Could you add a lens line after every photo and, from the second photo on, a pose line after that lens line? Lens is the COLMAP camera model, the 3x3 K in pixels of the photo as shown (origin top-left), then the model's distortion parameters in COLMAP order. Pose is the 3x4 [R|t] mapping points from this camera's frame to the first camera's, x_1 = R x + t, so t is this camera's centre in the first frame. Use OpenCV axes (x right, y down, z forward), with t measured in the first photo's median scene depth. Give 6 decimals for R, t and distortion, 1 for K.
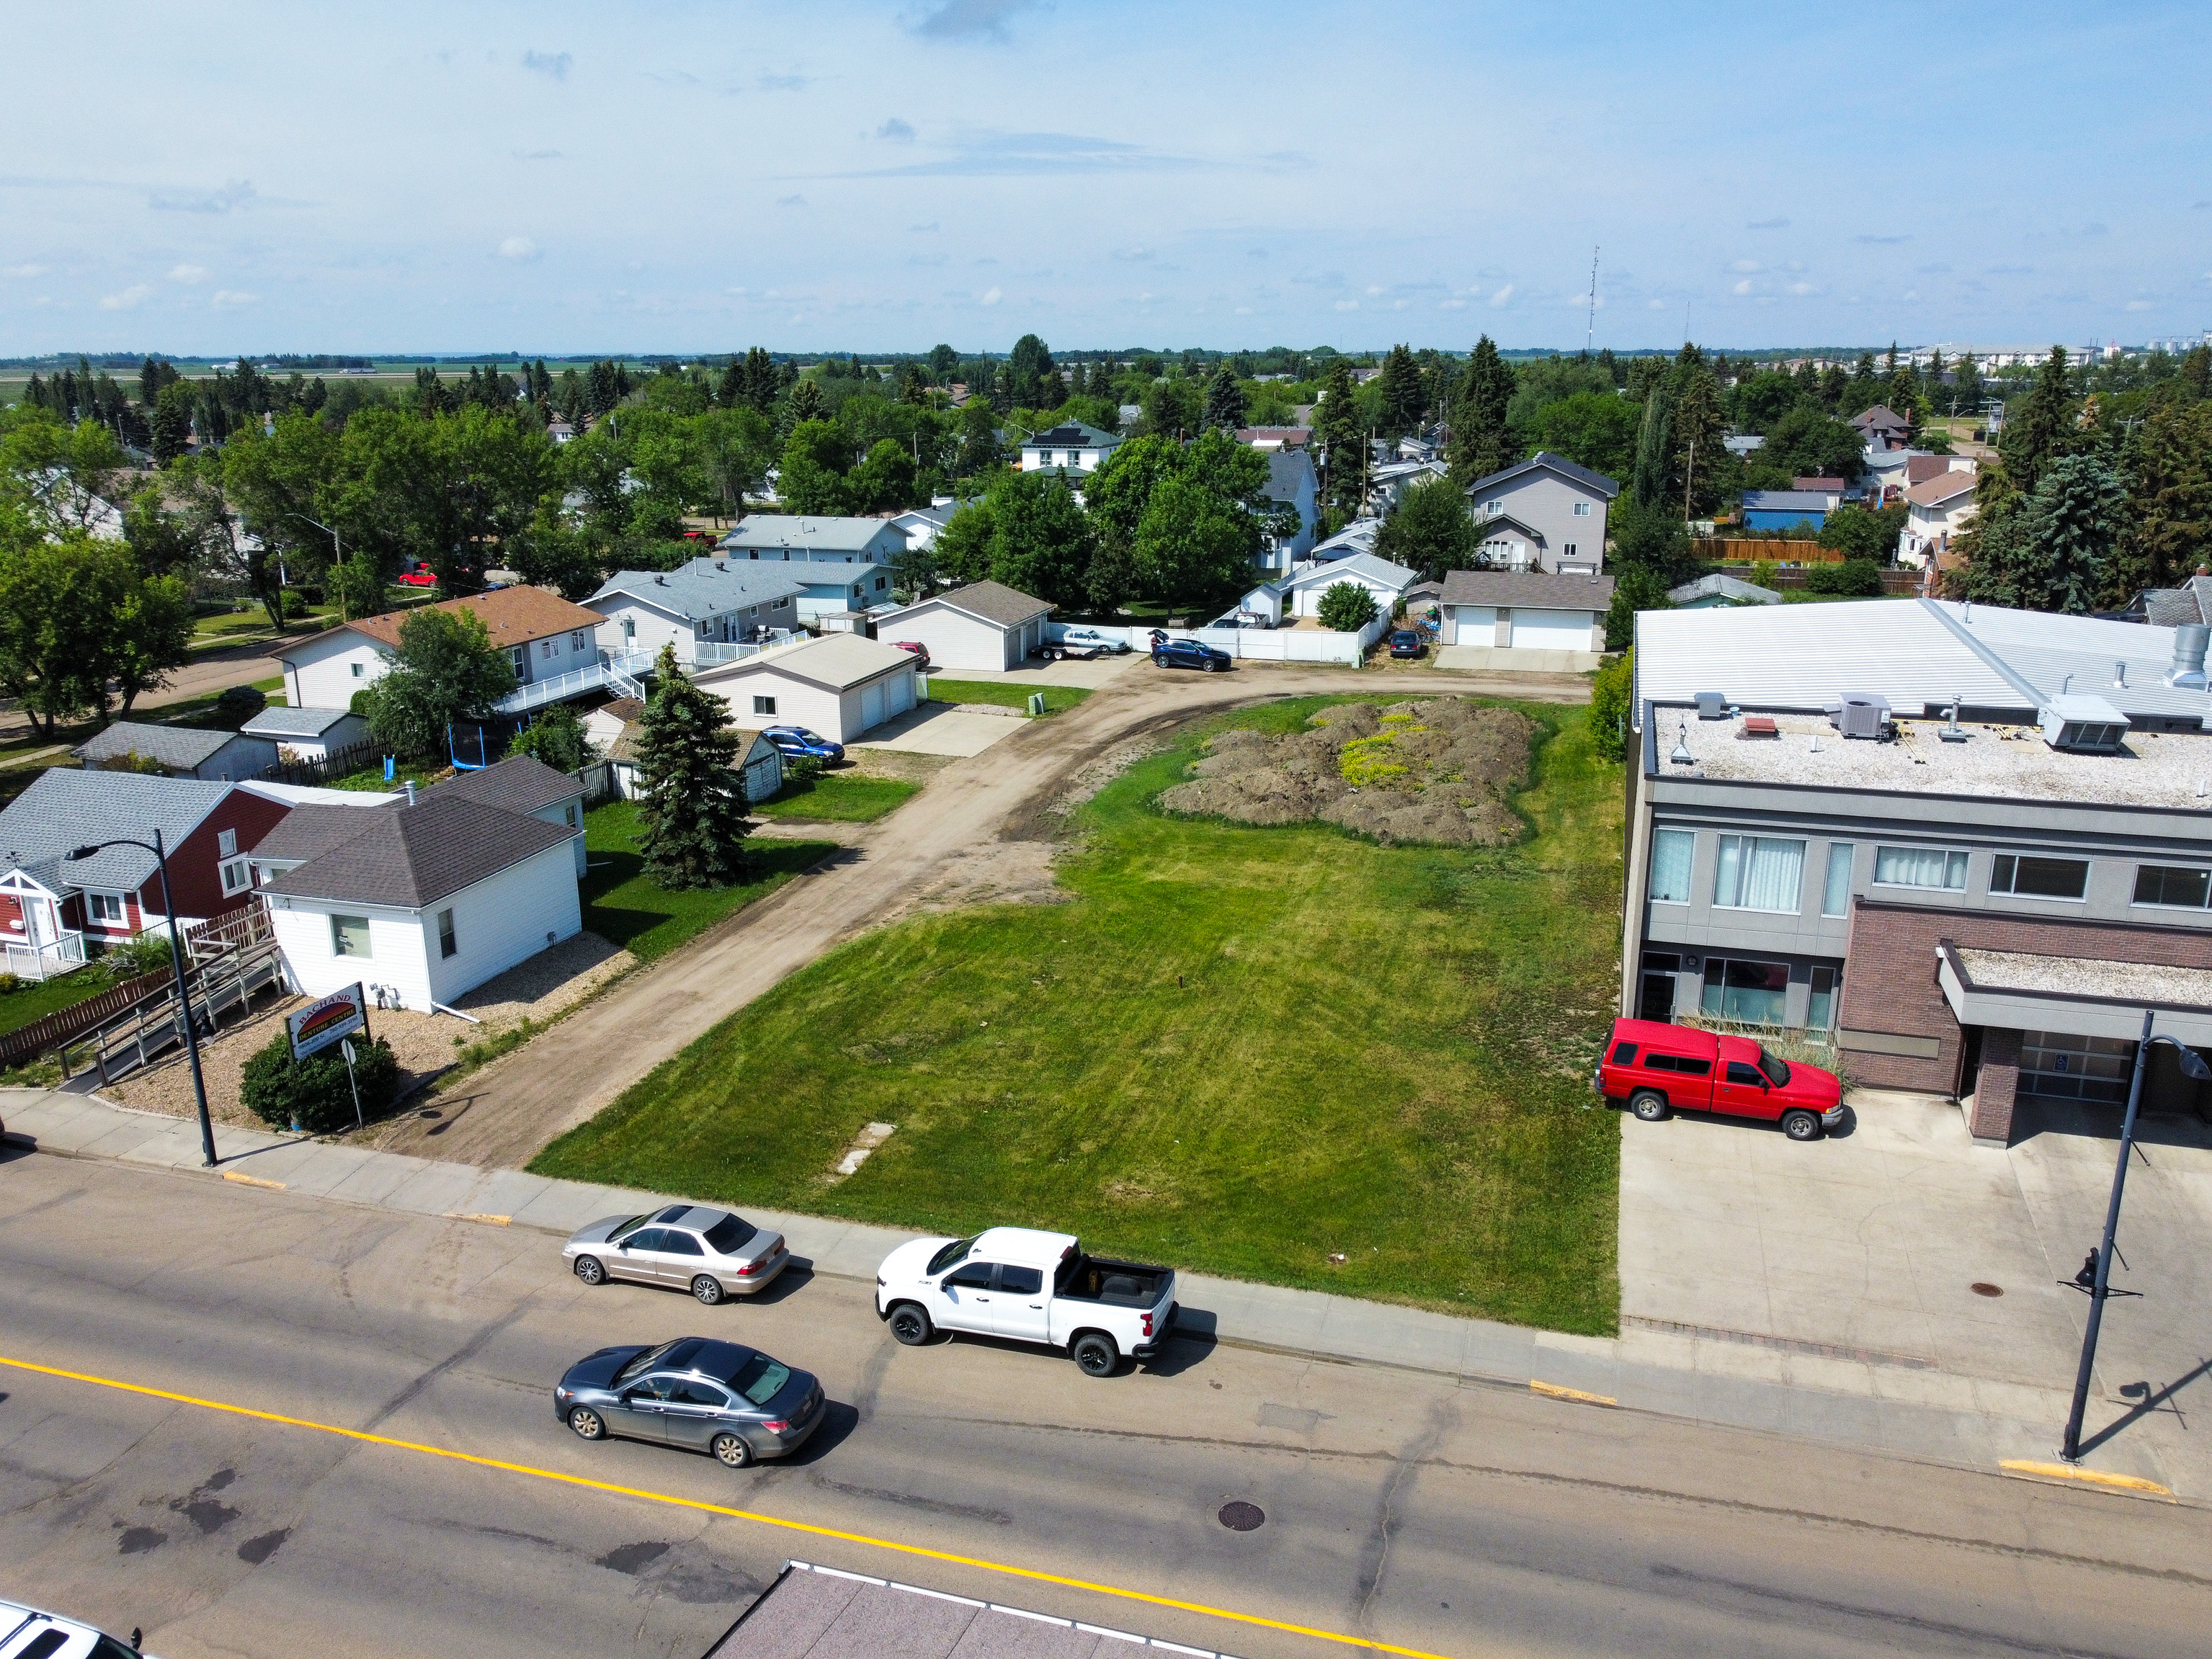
lens RADIAL K [[1673.7, 0, 1108.0], [0, 1673.7, 835.8], [0, 0, 1]] dist [-0.001269, -0.002623]
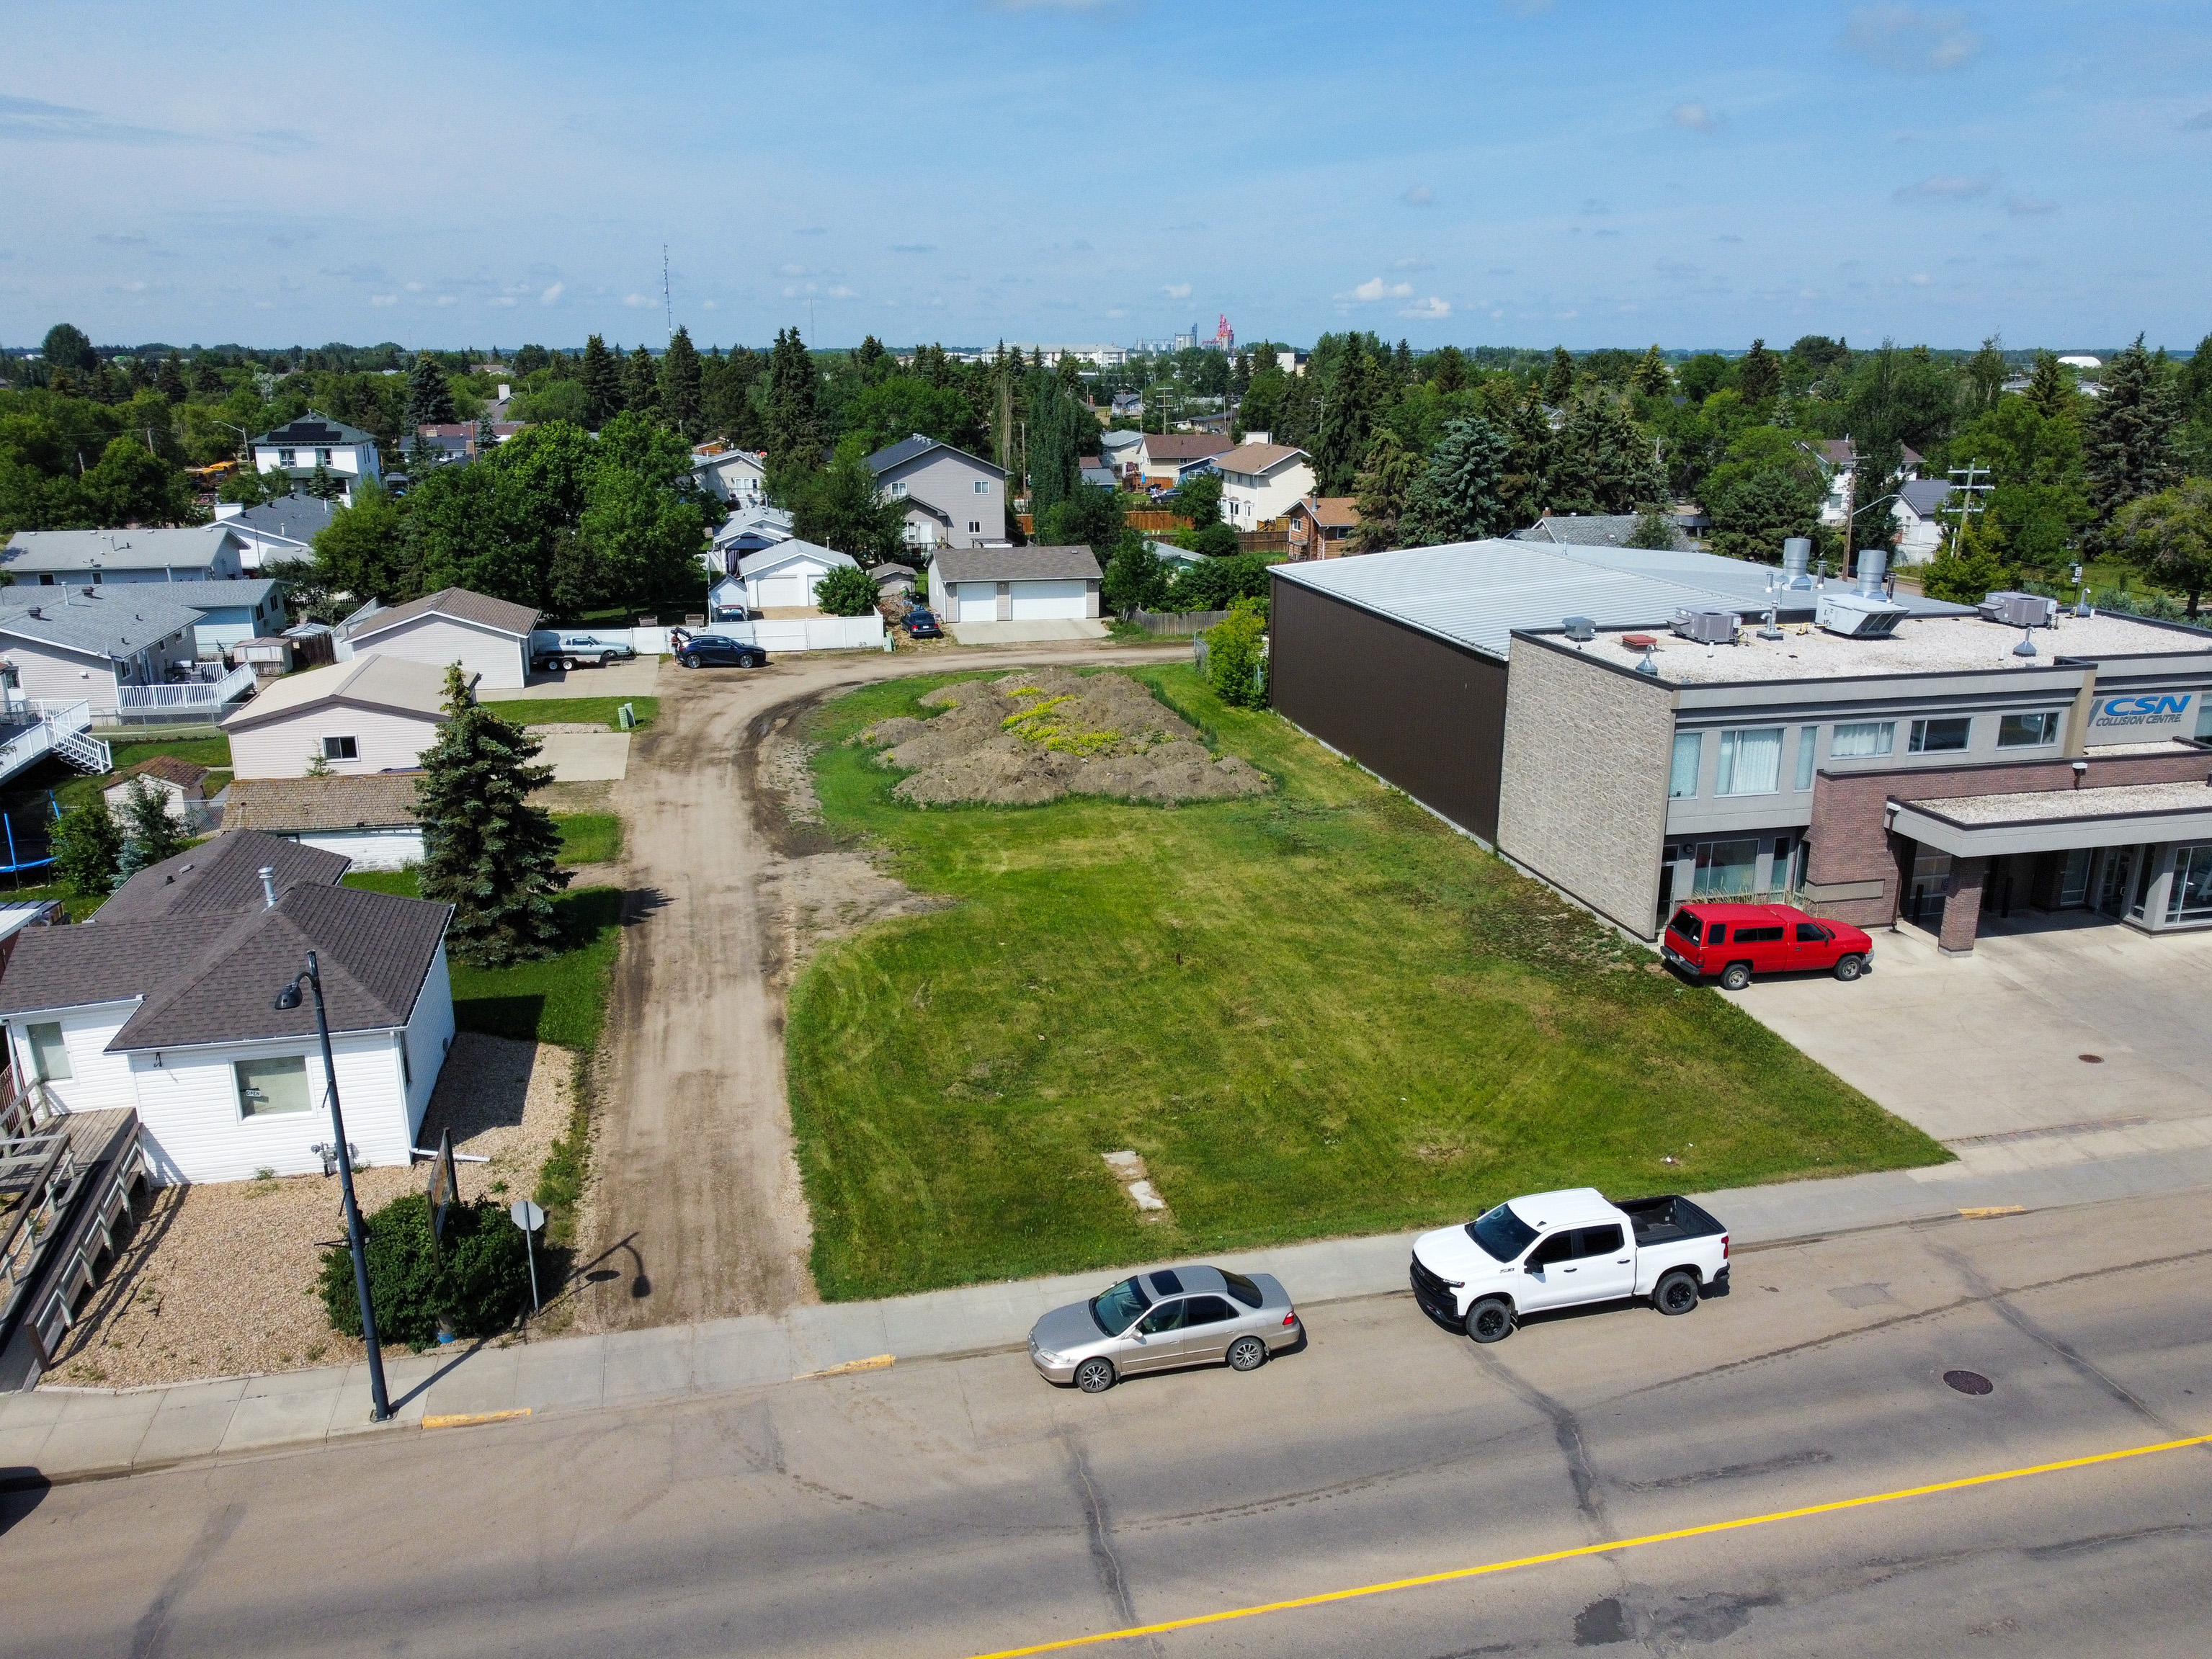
lens RADIAL K [[1673.7, 0, 1108.0], [0, 1673.7, 835.8], [0, 0, 1]] dist [-0.001269, -0.002623]
pose [[0.863832, -0.135690, 0.485162, -0.387440], [0.135548, 0.990132, 0.035578, -0.019351], [-0.485202, 0.035029, 0.873700, 0.153007]]
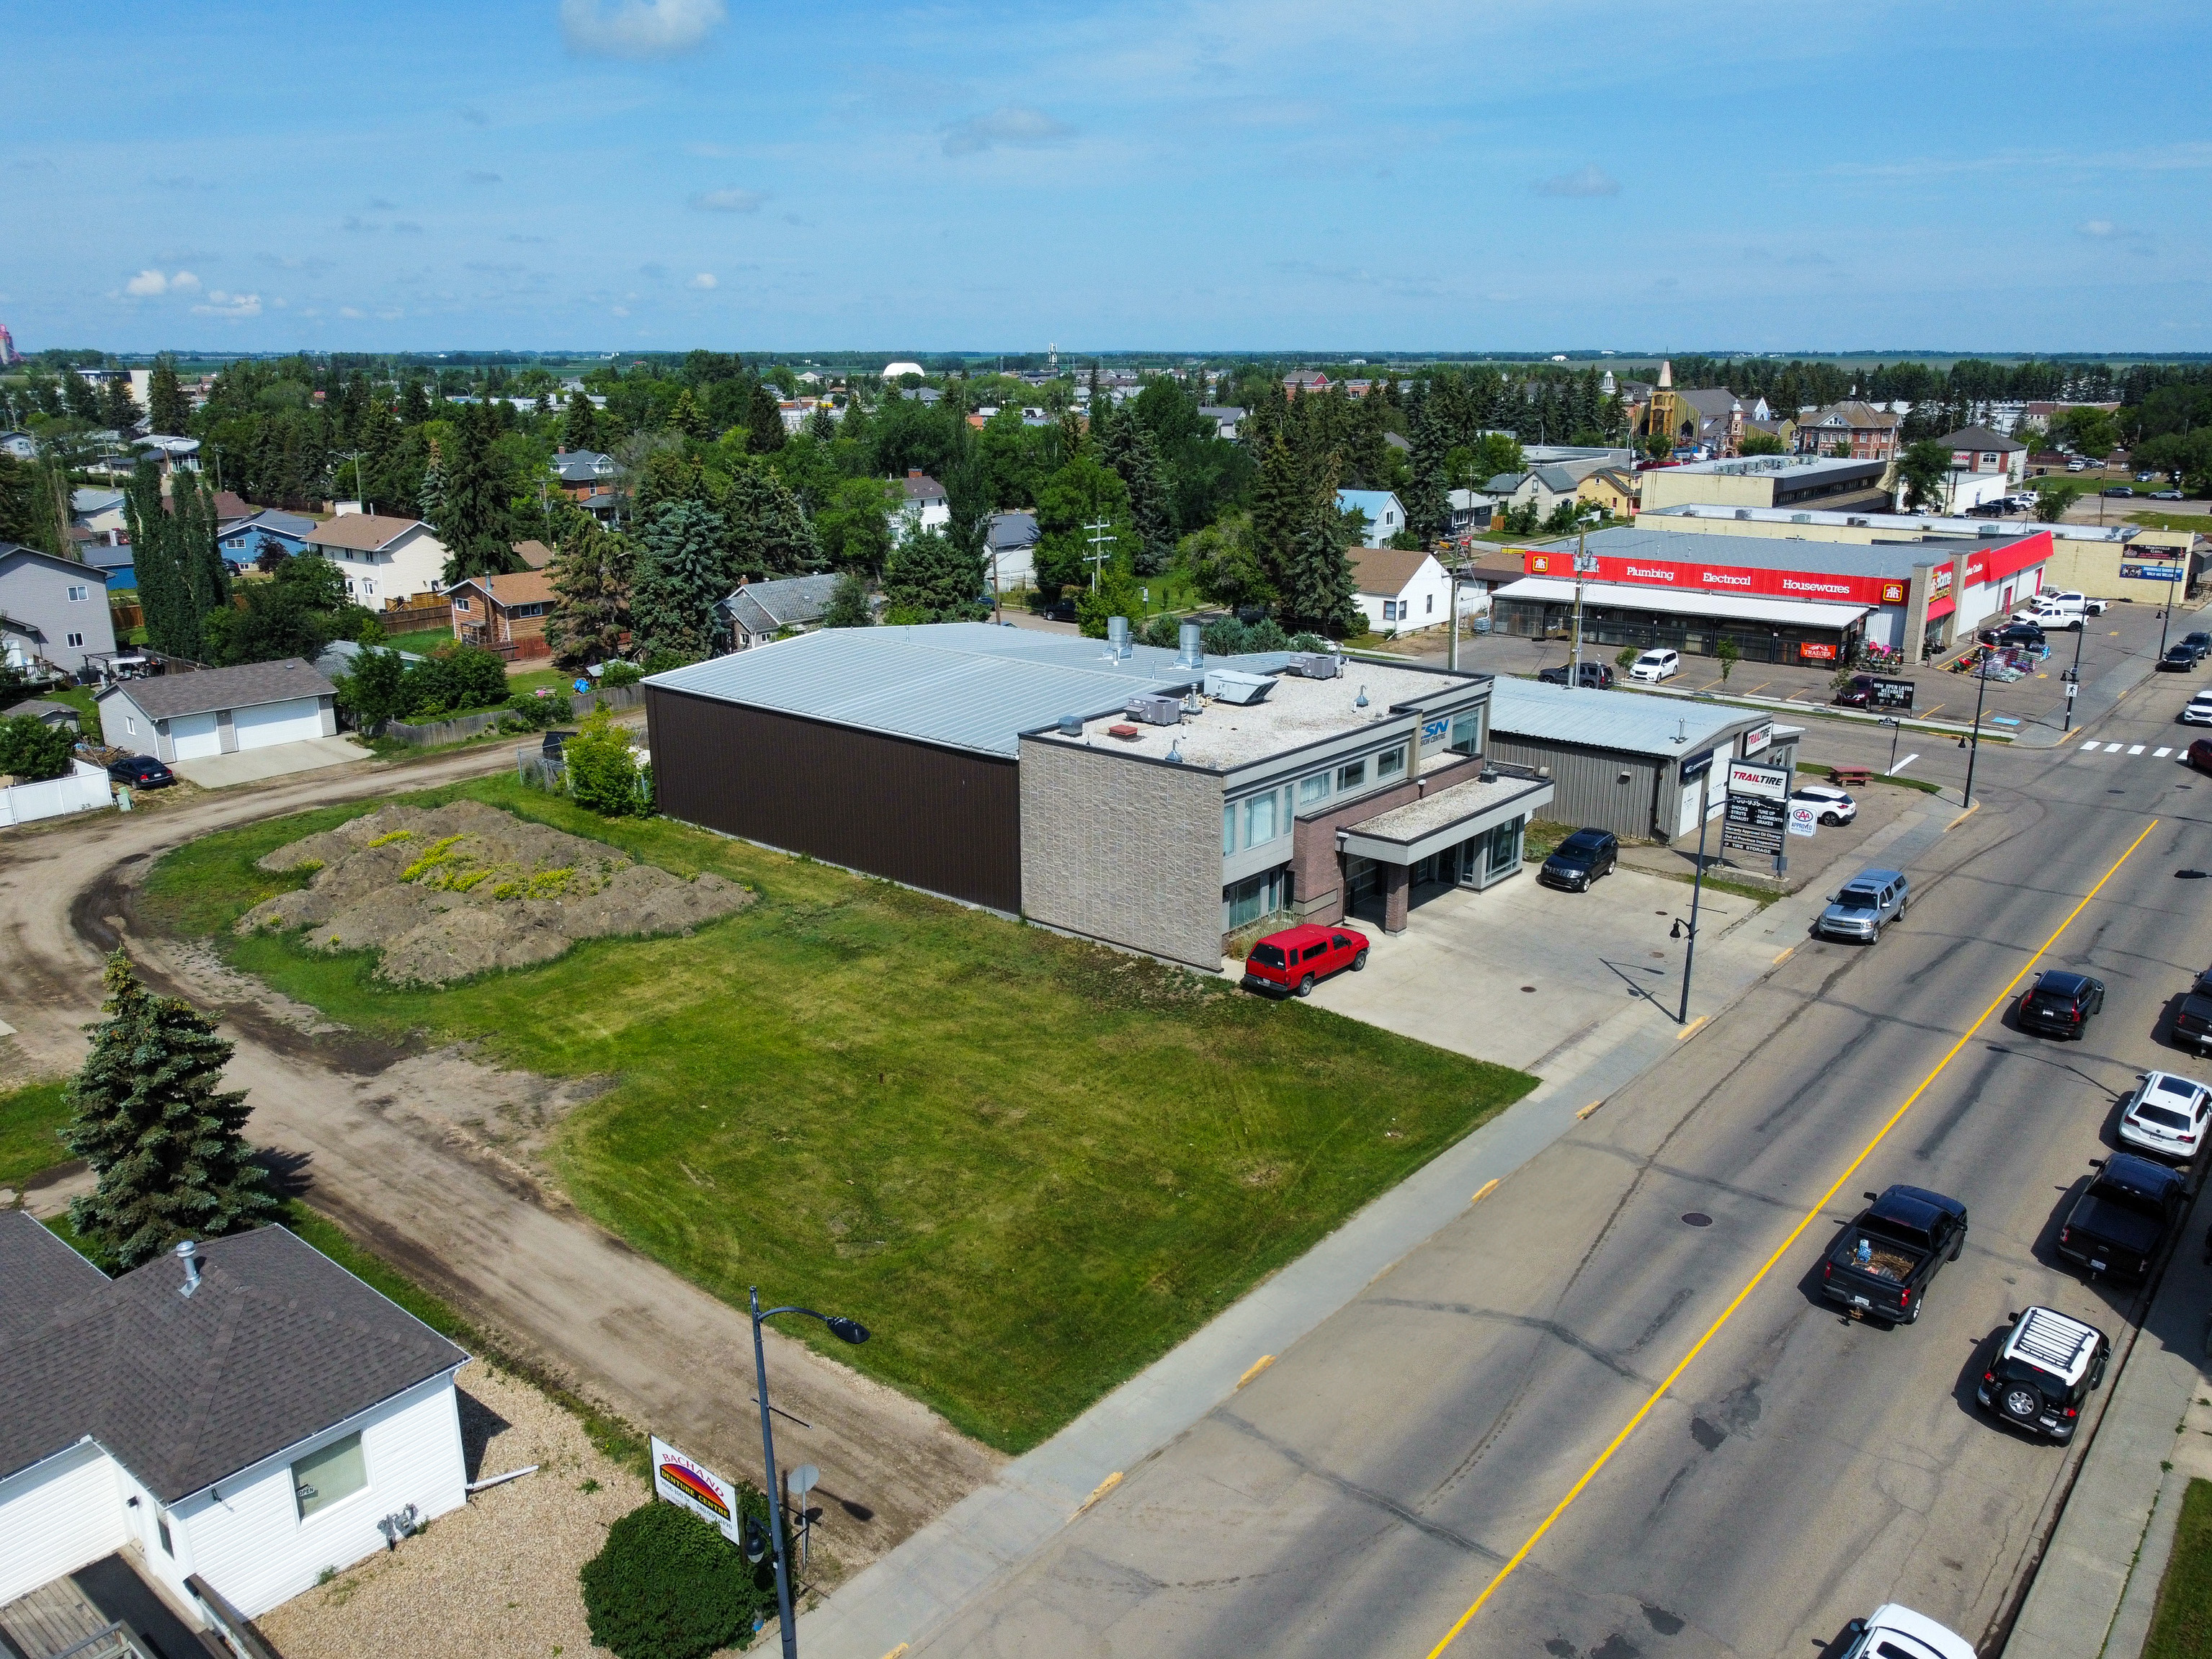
lens RADIAL K [[1673.5, 0, 1106.0], [0, 1673.5, 829.5], [0, 0, 1]] dist [0.001954, -0.006349]
pose [[0.393001, -0.248599, 0.885296, -0.687348], [0.253946, 0.954662, 0.155346, -0.164341], [-0.883777, 0.163766, 0.438314, 0.334268]]
